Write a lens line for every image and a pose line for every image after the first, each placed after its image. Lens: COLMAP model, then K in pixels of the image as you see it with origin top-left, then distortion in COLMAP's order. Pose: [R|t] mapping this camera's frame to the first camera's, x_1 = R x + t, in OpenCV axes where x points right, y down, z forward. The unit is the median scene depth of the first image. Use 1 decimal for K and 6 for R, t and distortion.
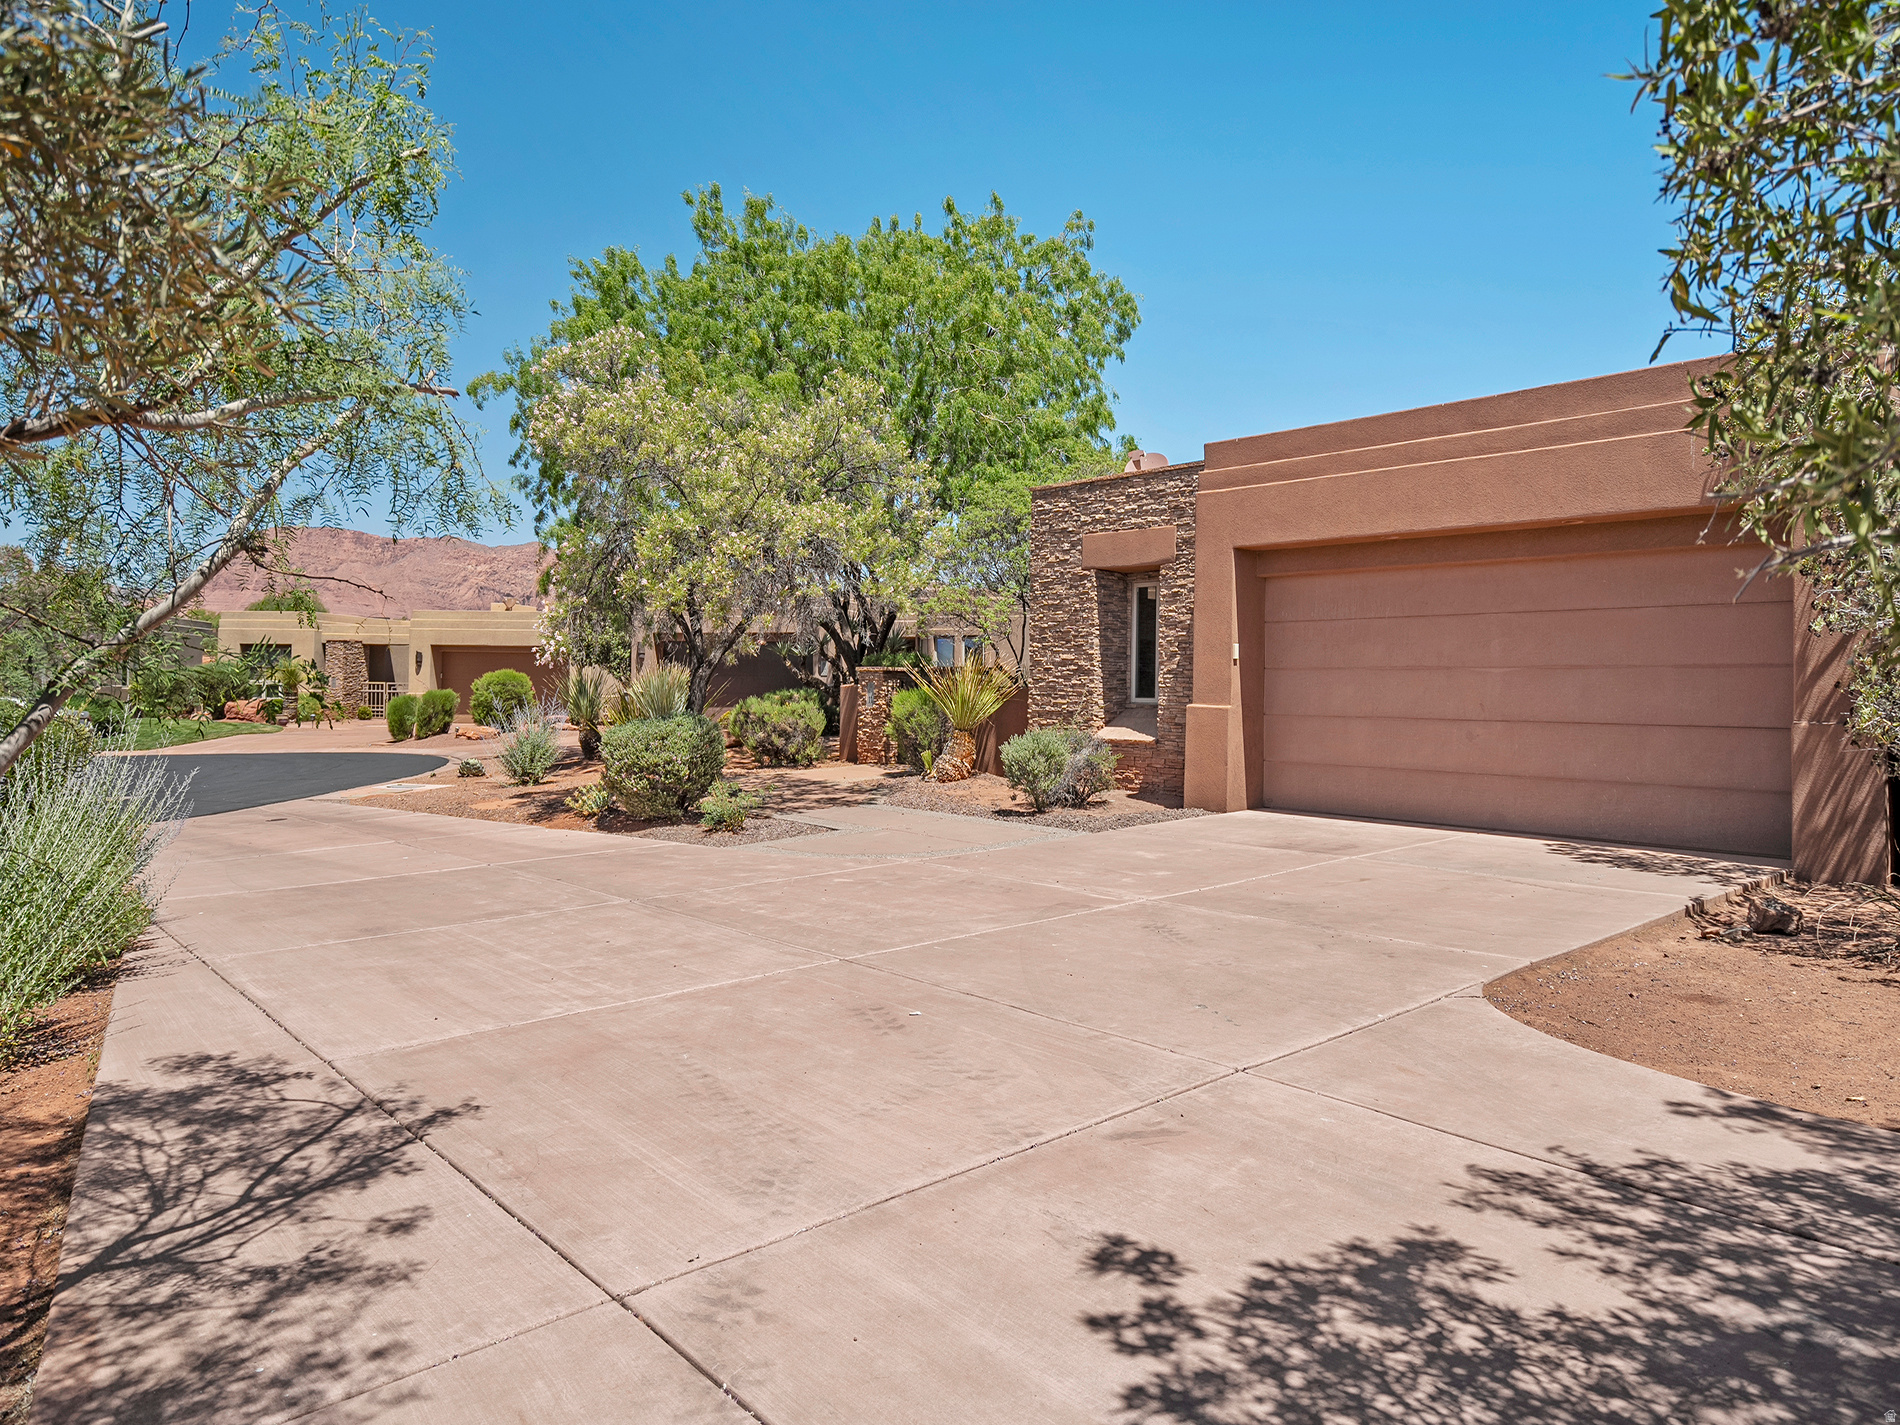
lens RADIAL K [[1215.3, 0, 952.4], [0, 1215.3, 700.9], [0, 0, 1]] dist [-0.011508, 0.005204]
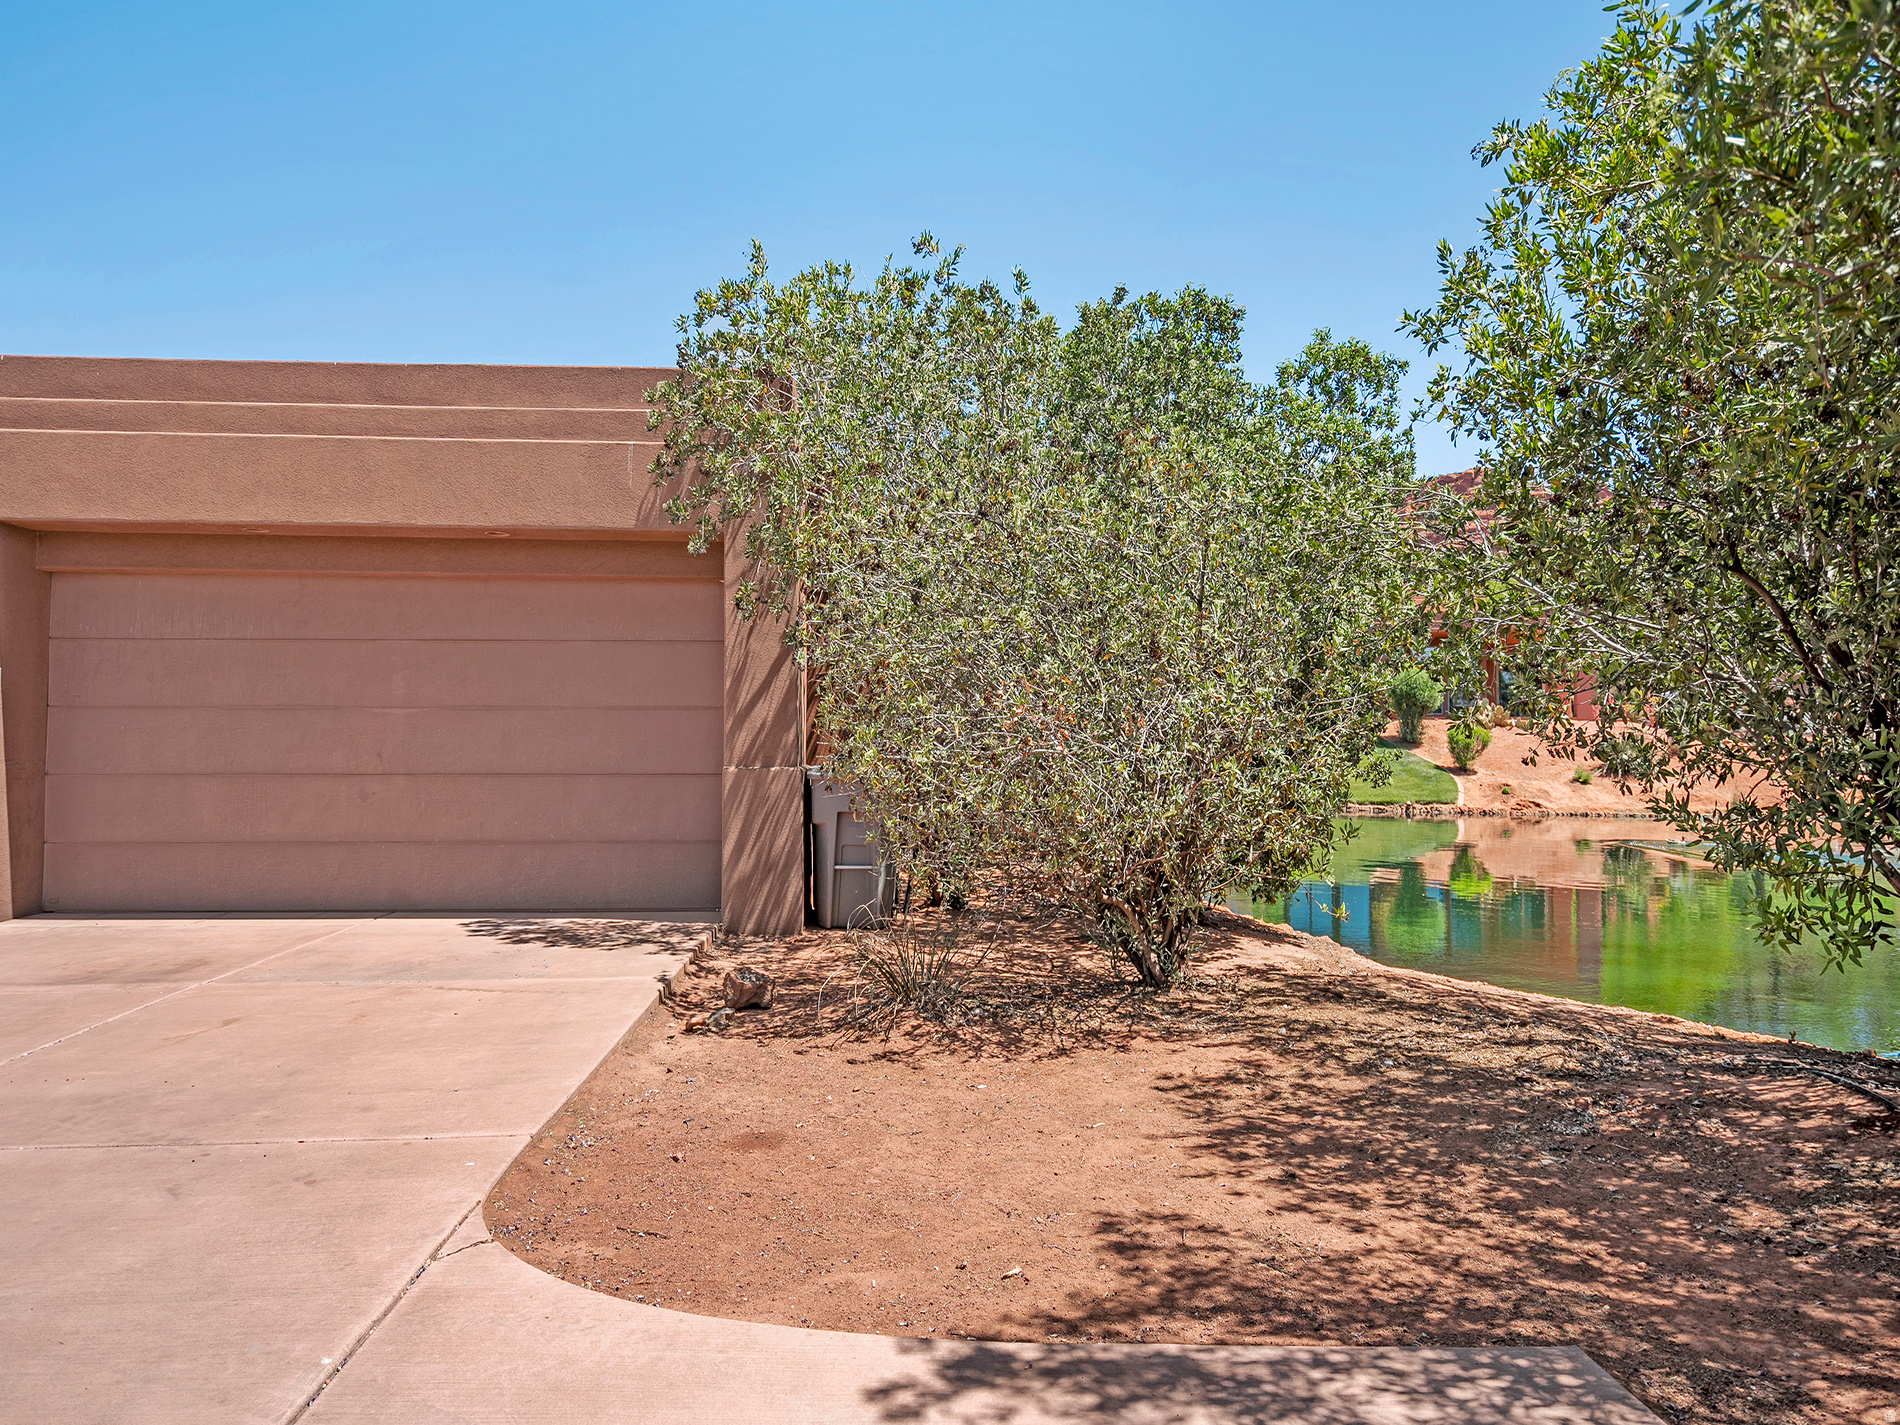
lens RADIAL K [[1215.3, 0, 956.9], [0, 1215.3, 695.6], [0, 0, 1]] dist [-0.011508, 0.005204]
pose [[0.621727, 0.023310, 0.782887, 0.056888], [0.014226, 0.999056, -0.041044, 0.002751], [-0.783105, 0.036656, 0.620809, 0.236746]]
